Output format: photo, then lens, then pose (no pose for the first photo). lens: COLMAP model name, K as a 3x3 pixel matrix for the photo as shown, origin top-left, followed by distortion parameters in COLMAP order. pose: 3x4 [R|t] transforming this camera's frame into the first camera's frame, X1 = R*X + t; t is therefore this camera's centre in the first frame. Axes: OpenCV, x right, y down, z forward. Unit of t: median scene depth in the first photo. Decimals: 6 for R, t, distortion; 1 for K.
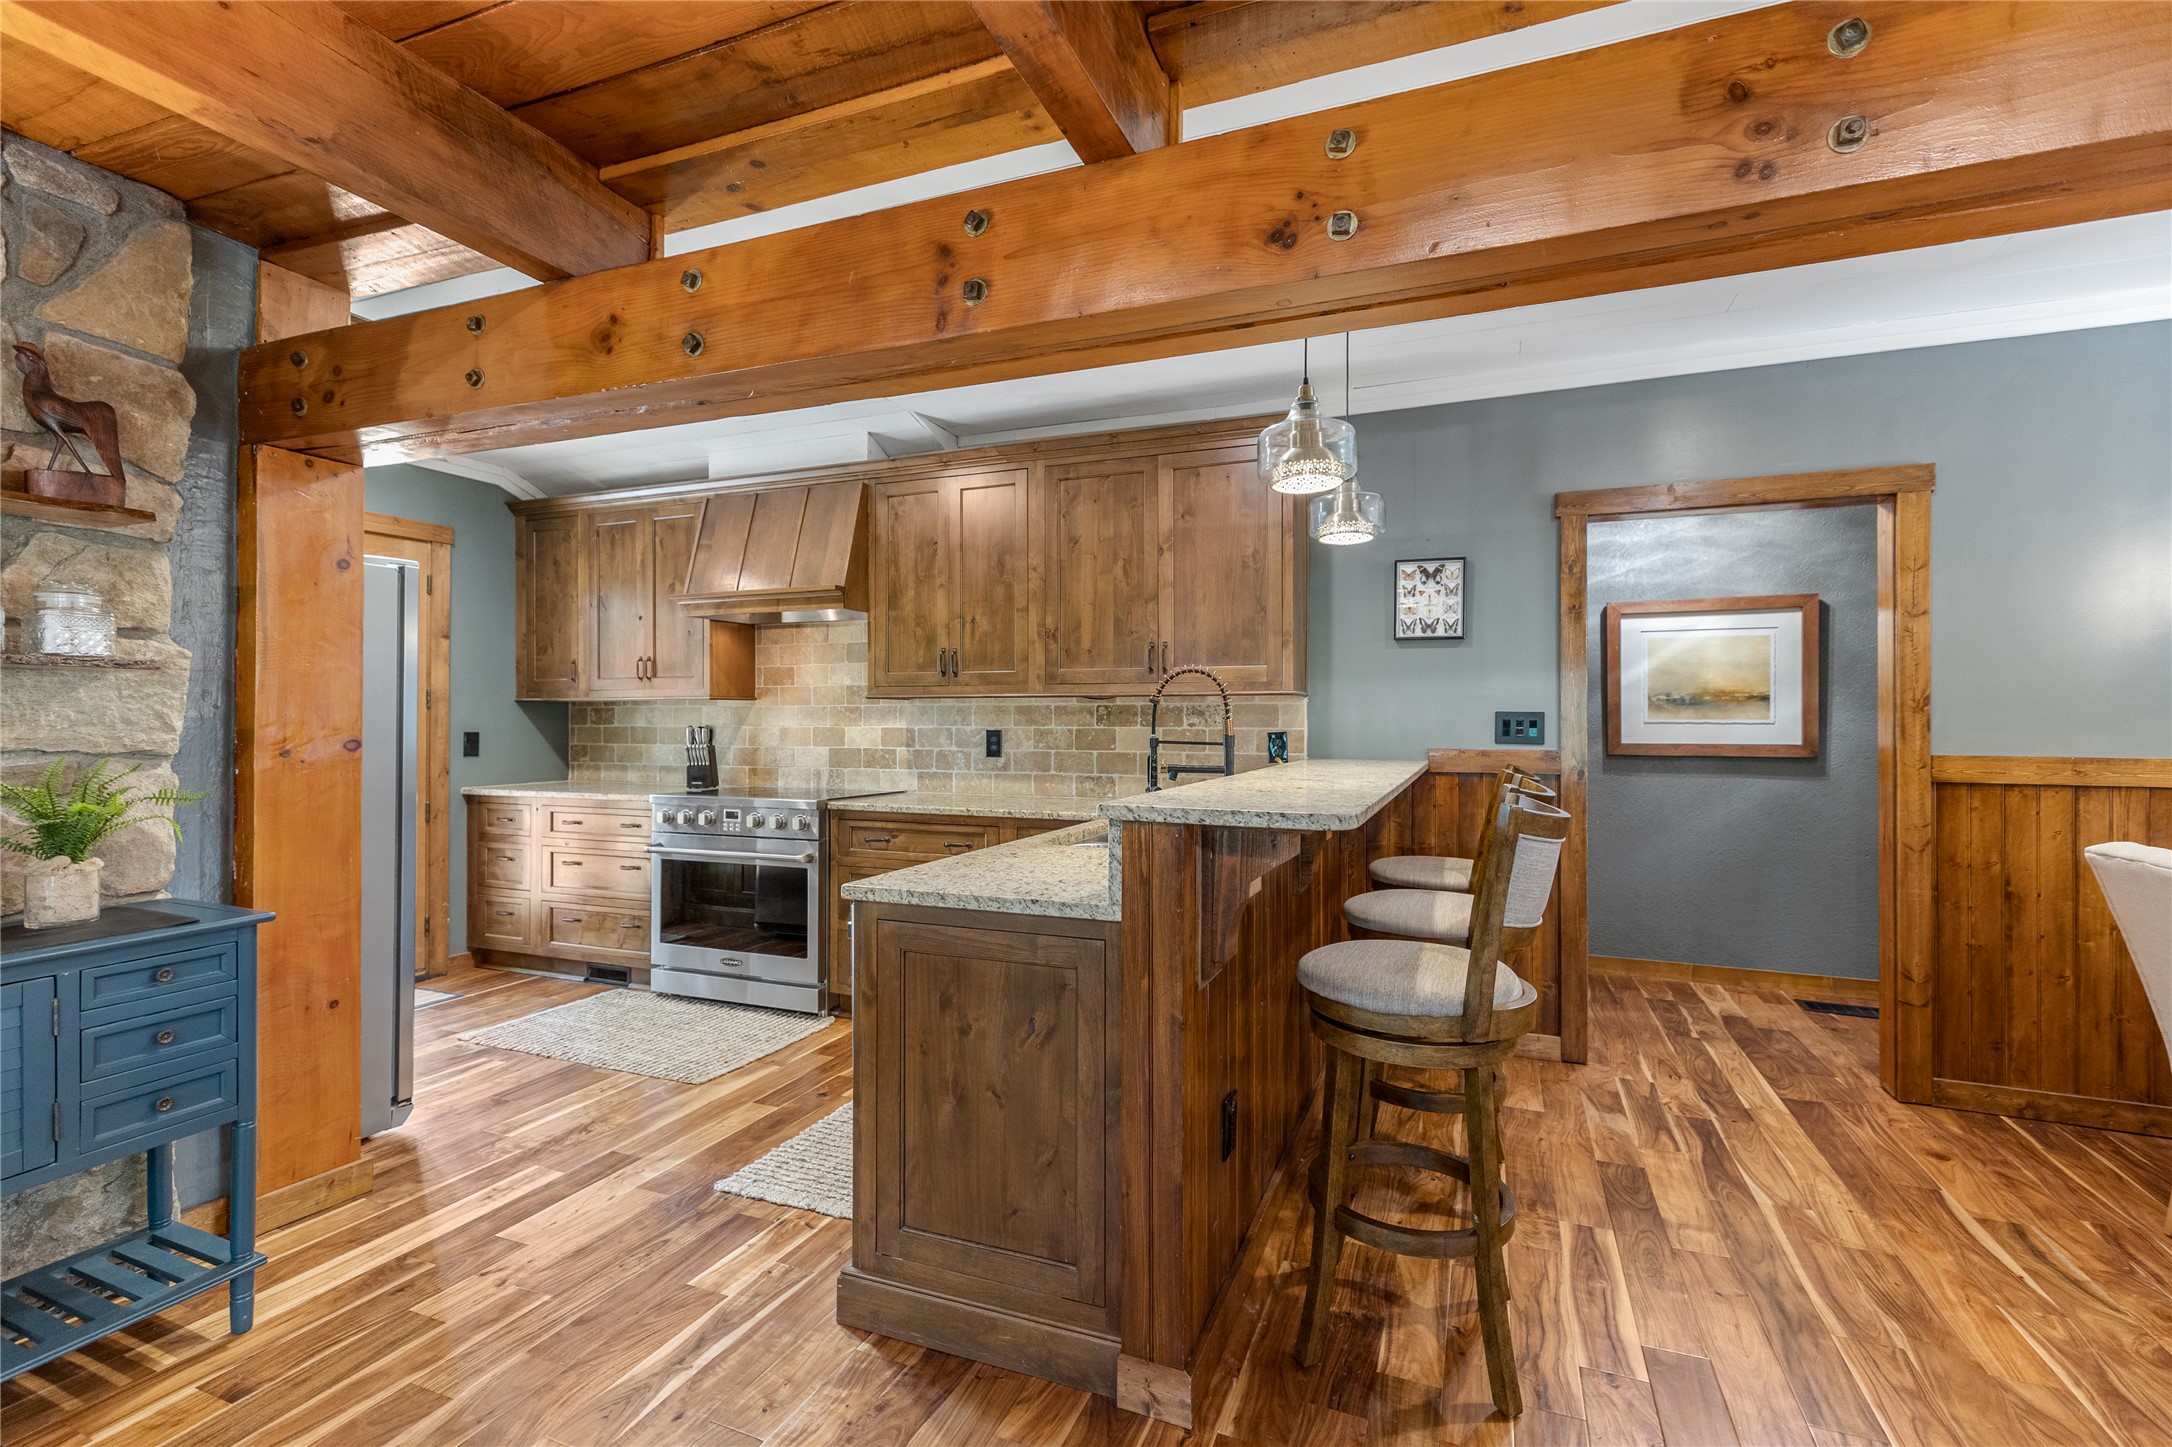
lens RADIAL K [[974.4, 0, 1089.8], [0, 974.4, 713.4], [0, 0, 1]] dist [0.005626, -0.000654]
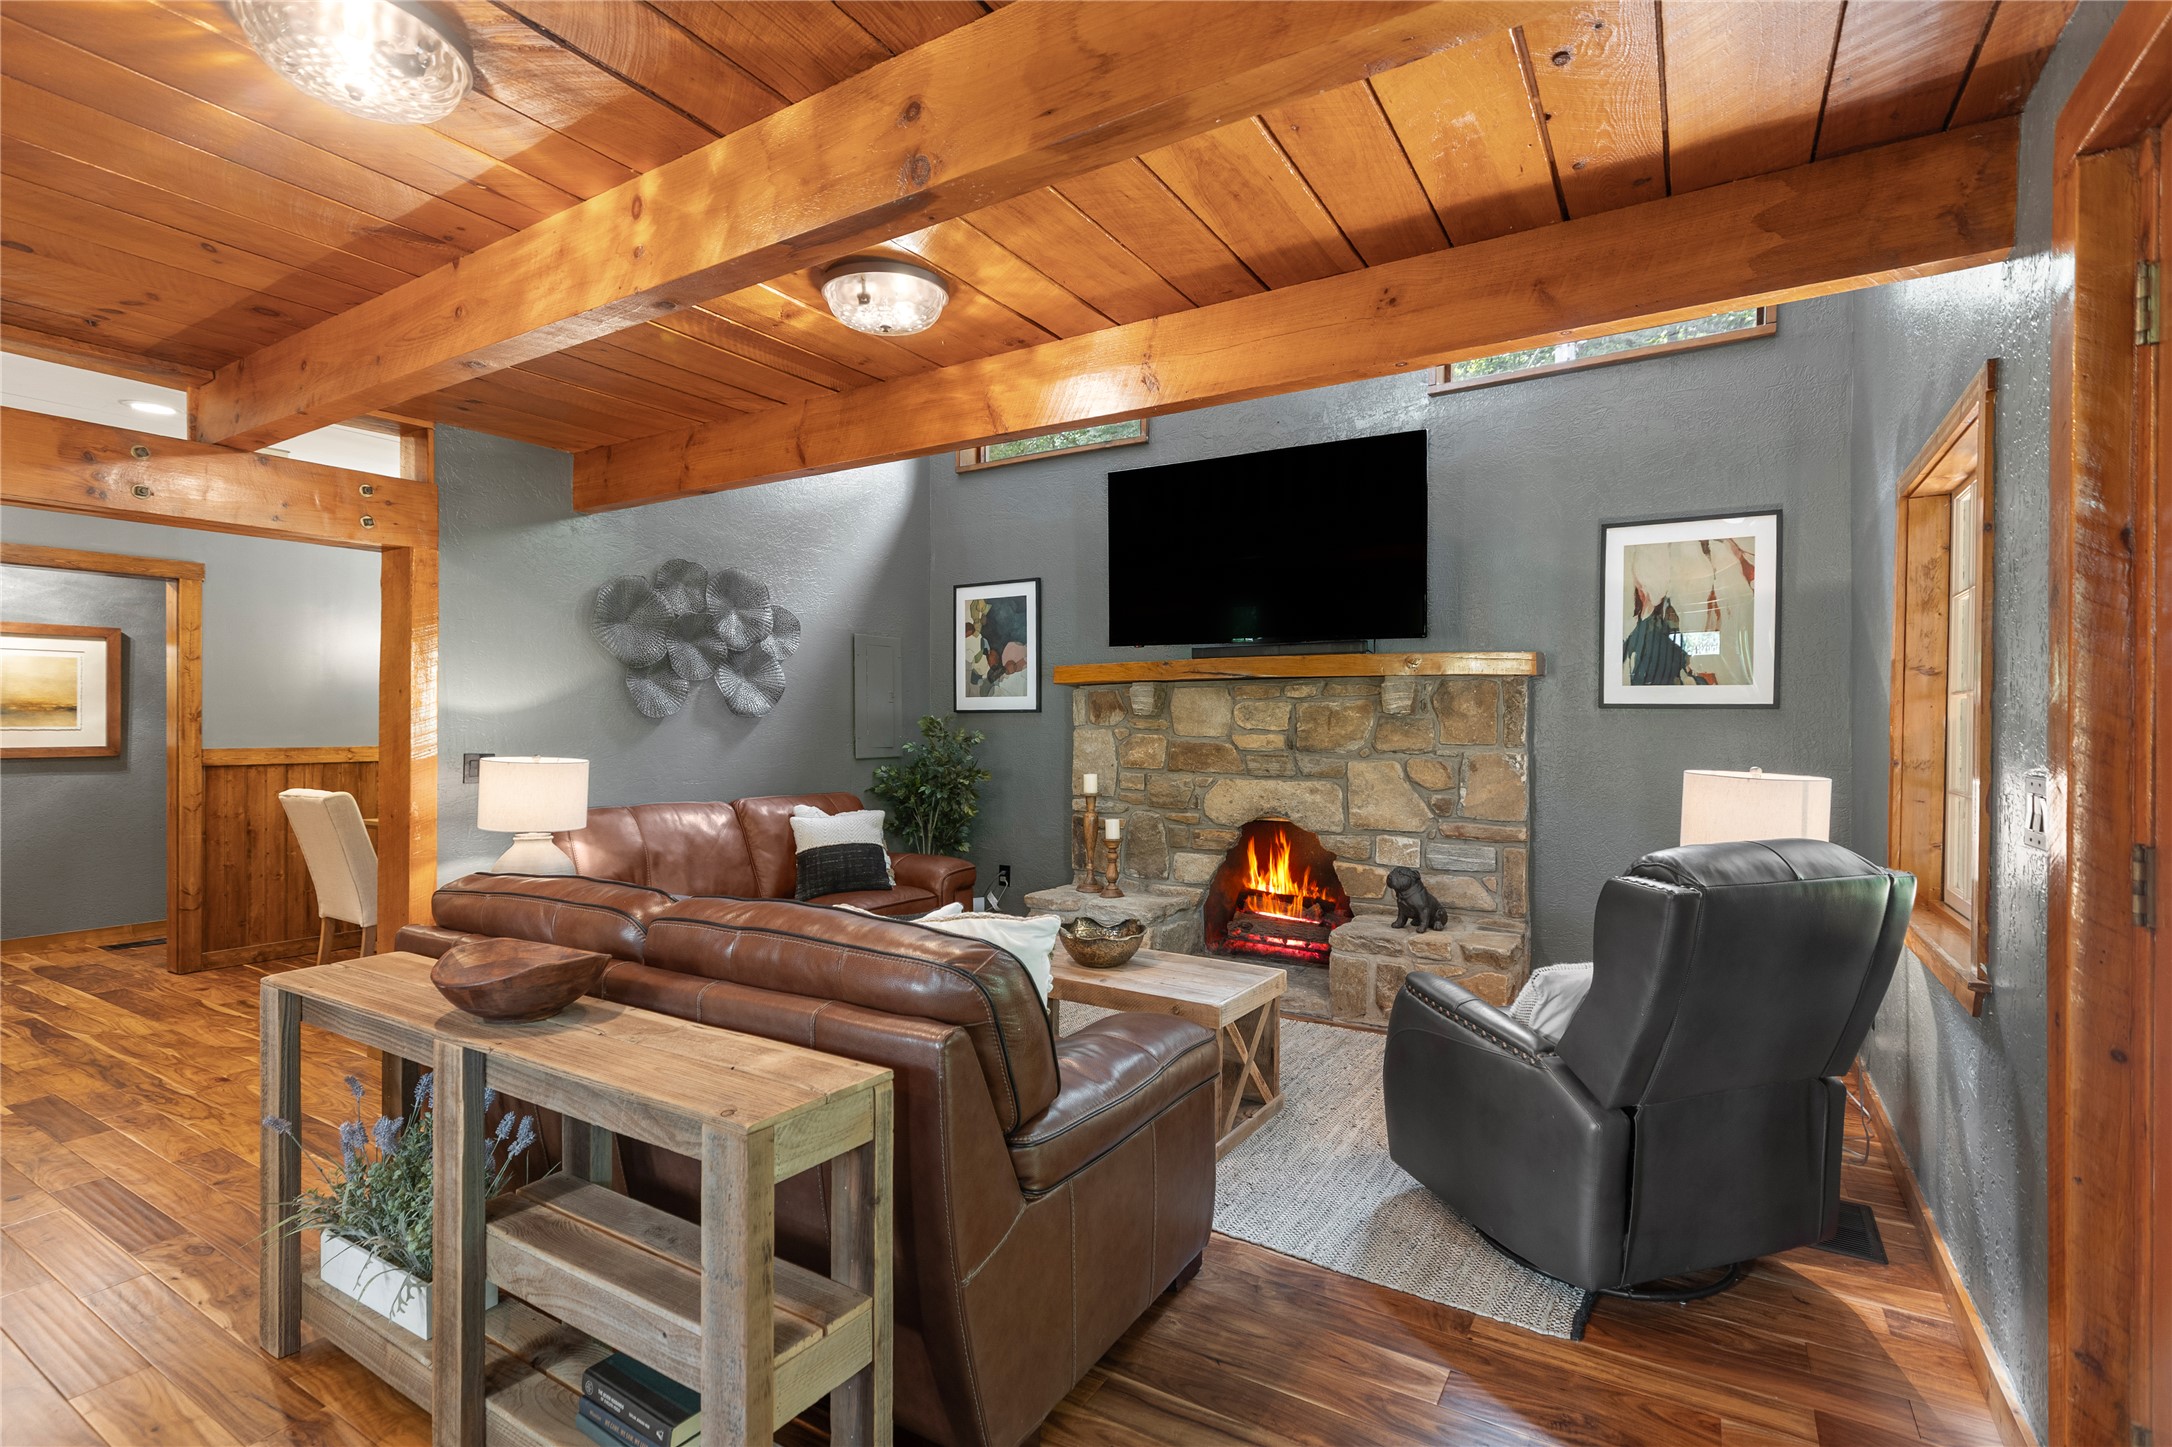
lens RADIAL K [[1004.0, 0, 1086.0], [0, 1004.0, 723.5], [0, 0, 1]] dist [0.006707, 0.000317]
pose [[0.162949, -0.000898, 0.986634, -0.403140], [-0.004180, 0.999990, 0.001601, -0.005556], [-0.986626, -0.004385, 0.162944, -0.527298]]
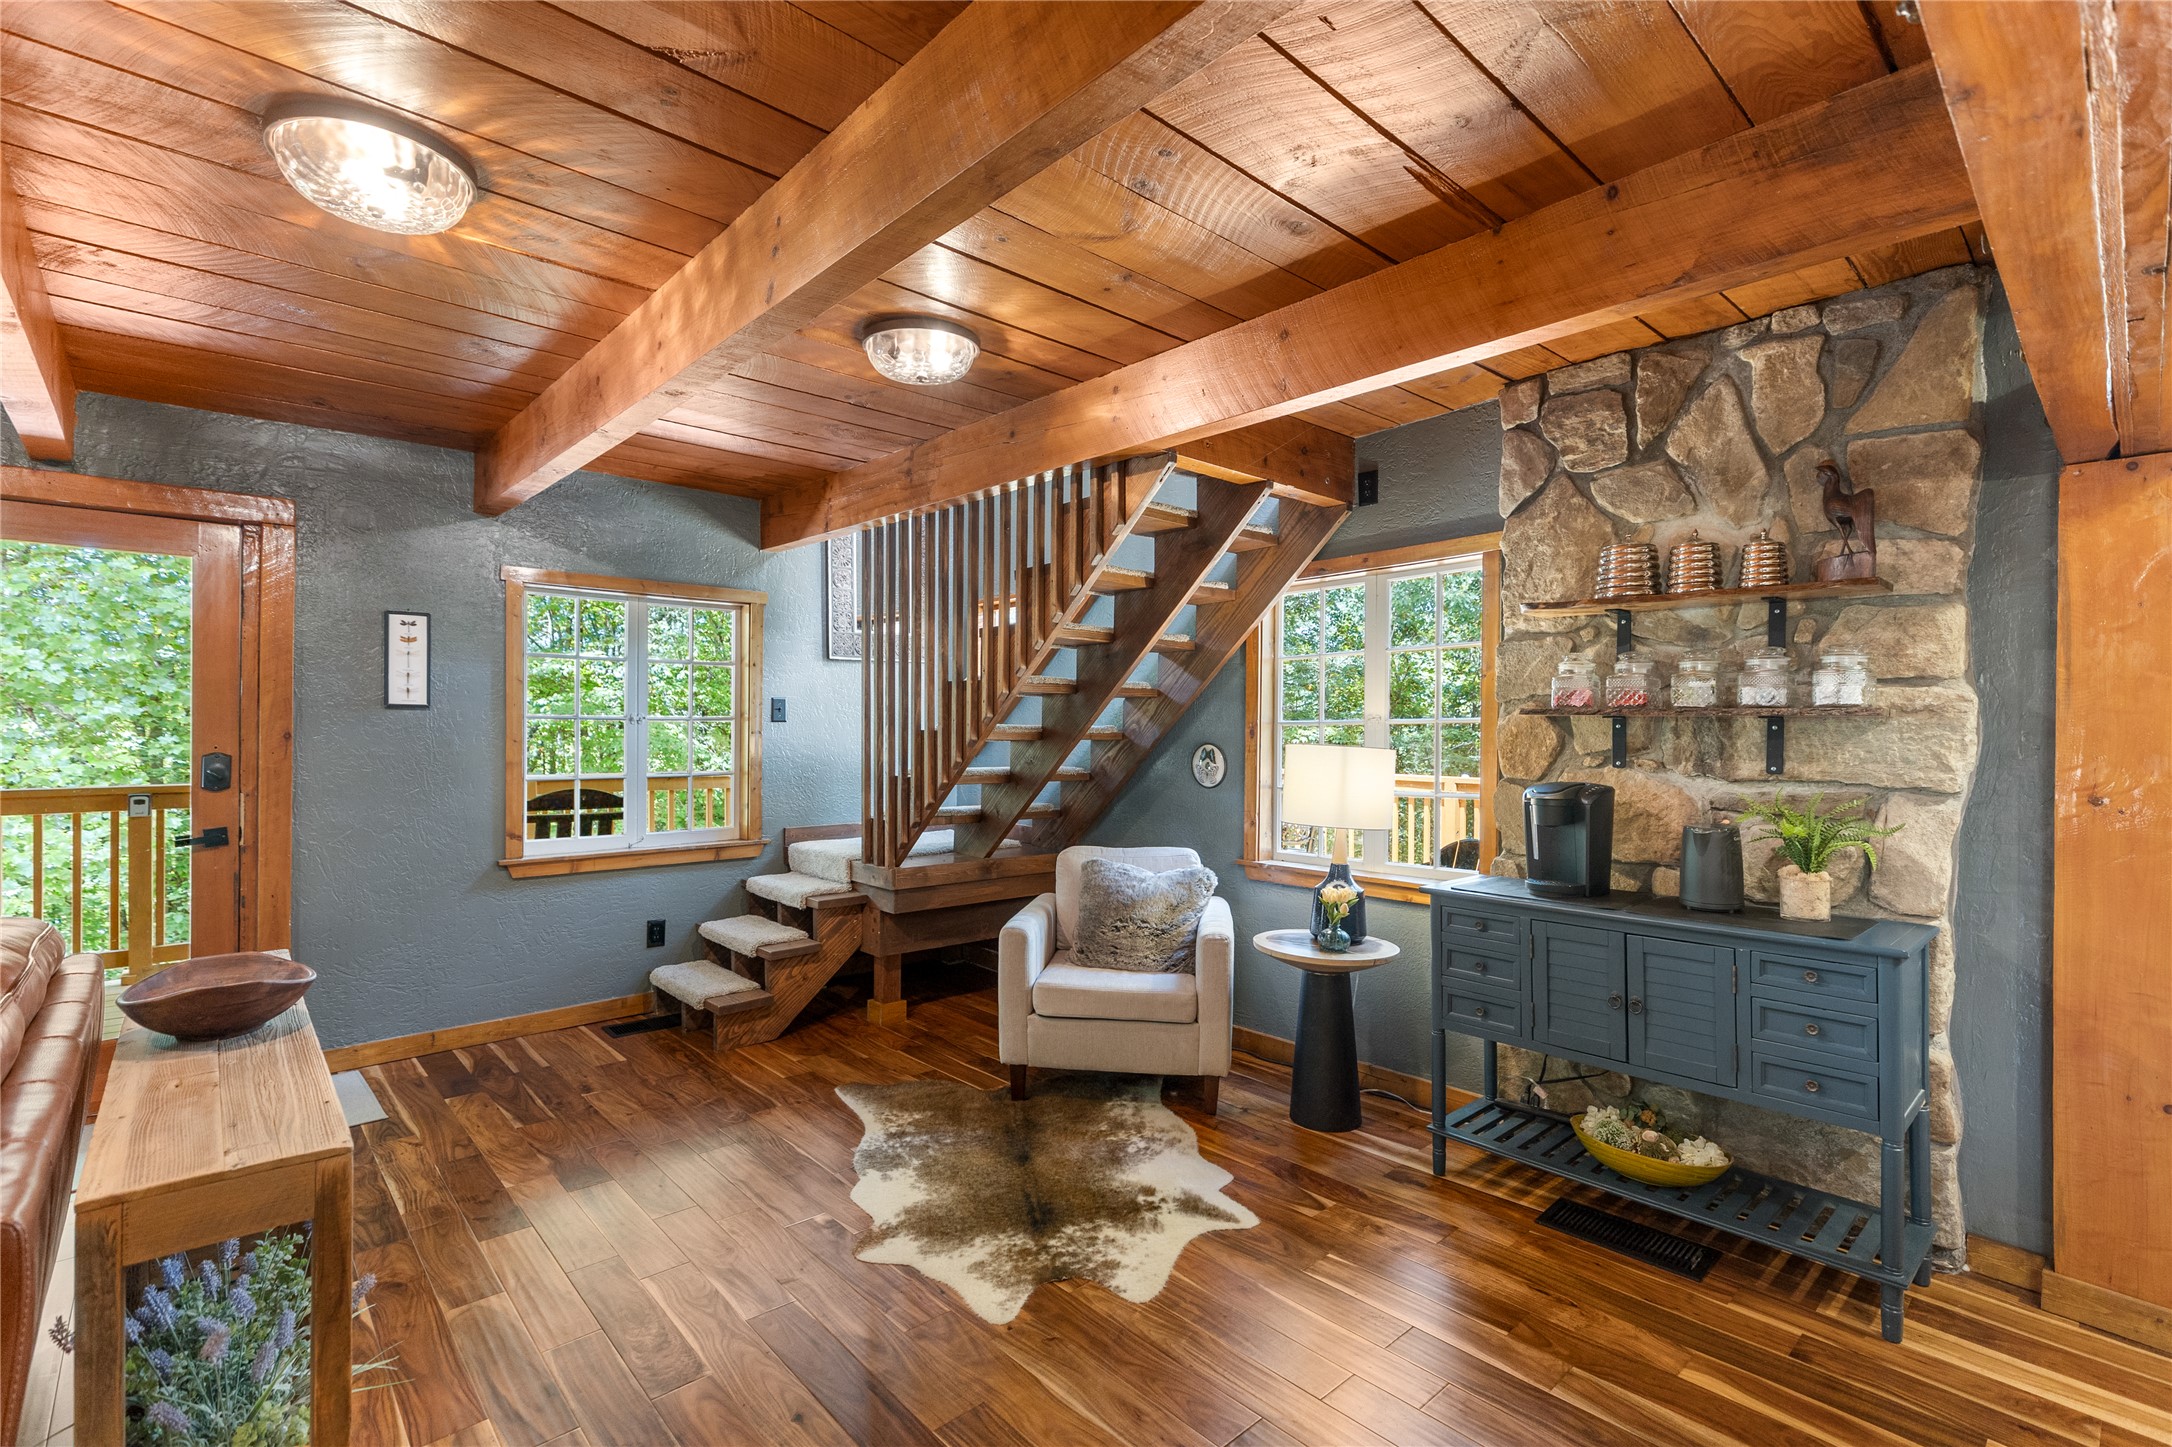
lens RADIAL K [[976.0, 0, 1105.0], [0, 976.0, 733.7], [0, 0, 1]] dist [0.003719, 0.000160]
pose [[-0.418075, 0.001914, -0.908411, 0.223536], [-0.002785, 0.999990, 0.003389, -0.012675], [0.908408, 0.003947, -0.418065, 0.331925]]
